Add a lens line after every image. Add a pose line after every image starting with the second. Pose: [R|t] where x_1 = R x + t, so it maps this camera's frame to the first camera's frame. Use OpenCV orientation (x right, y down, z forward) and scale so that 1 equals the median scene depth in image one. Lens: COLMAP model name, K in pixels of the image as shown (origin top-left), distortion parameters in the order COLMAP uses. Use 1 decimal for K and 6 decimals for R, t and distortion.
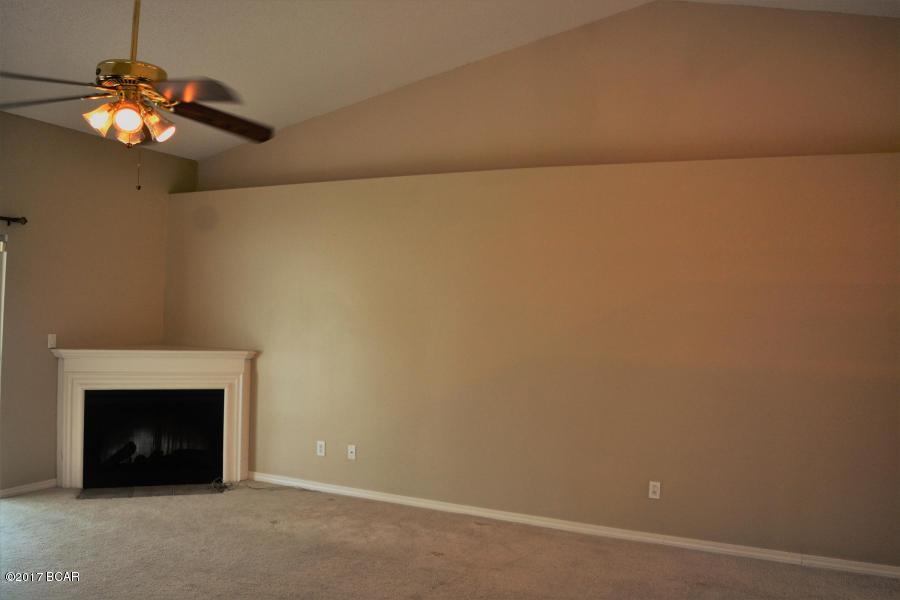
lens RADIAL K [[714.5, 0, 450.7], [0, 714.5, 300.0], [0, 0, 1]] dist [-0.082971, 0.016682]
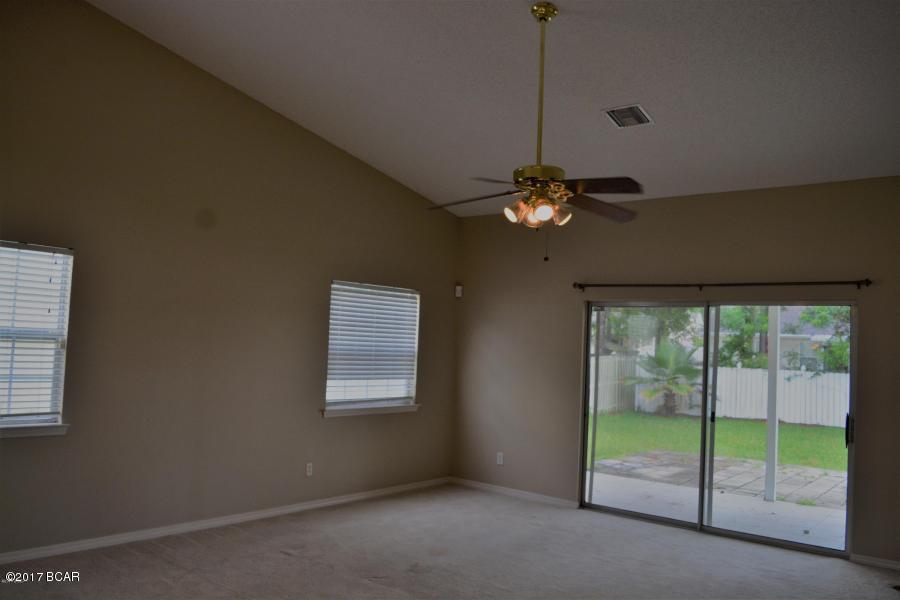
lens RADIAL K [[714.5, 0, 452.5], [0, 714.5, 299.0], [0, 0, 1]] dist [-0.082971, 0.016682]
pose [[-0.247909, -0.100160, -0.963592, 0.484029], [-0.036640, 0.994899, -0.093988, 0.024307], [0.968090, 0.012005, -0.250314, 0.676767]]
